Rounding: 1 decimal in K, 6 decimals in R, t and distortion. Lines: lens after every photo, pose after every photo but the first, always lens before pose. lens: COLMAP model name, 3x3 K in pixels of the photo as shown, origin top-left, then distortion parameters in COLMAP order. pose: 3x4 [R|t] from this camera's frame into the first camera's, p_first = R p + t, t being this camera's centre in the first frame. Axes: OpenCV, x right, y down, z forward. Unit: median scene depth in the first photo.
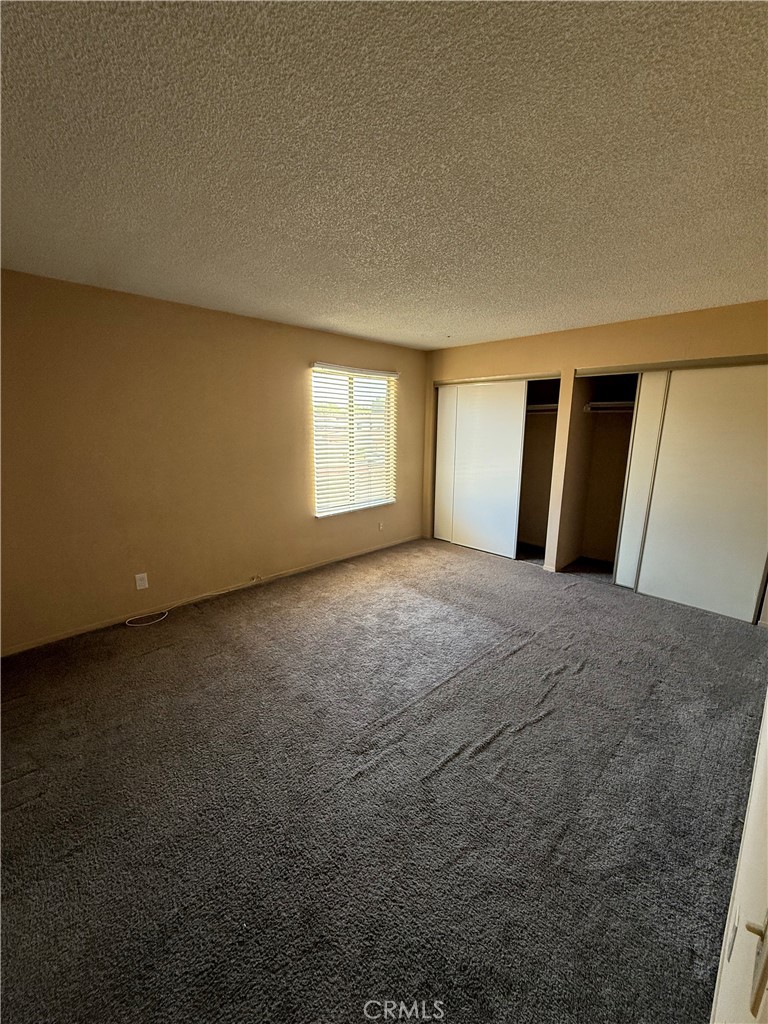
lens RADIAL K [[409.6, 0, 385.1], [0, 409.6, 513.9], [0, 0, 1]] dist [0.000028, 0.000141]
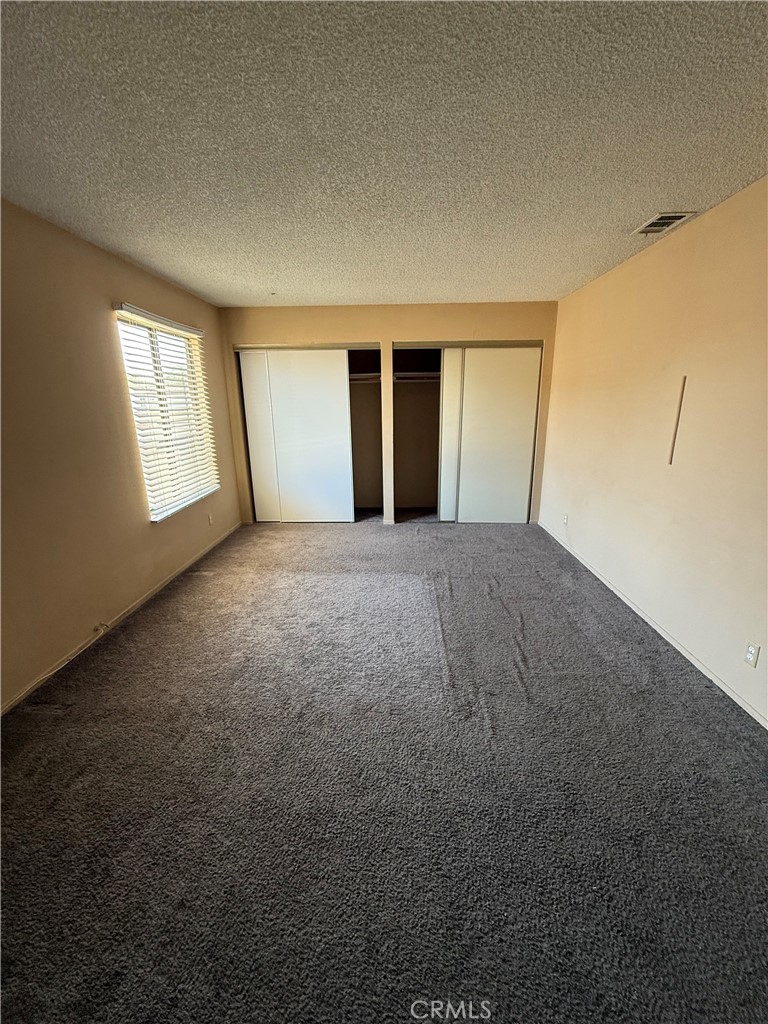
lens RADIAL K [[409.6, 0, 385.1], [0, 409.6, 513.9], [0, 0, 1]] dist [0.000028, 0.000141]
pose [[0.720085, -0.202377, 0.663718, -0.386572], [0.166568, 0.978969, 0.117788, -0.025728], [-0.673597, 0.025737, 0.738650, 0.192824]]
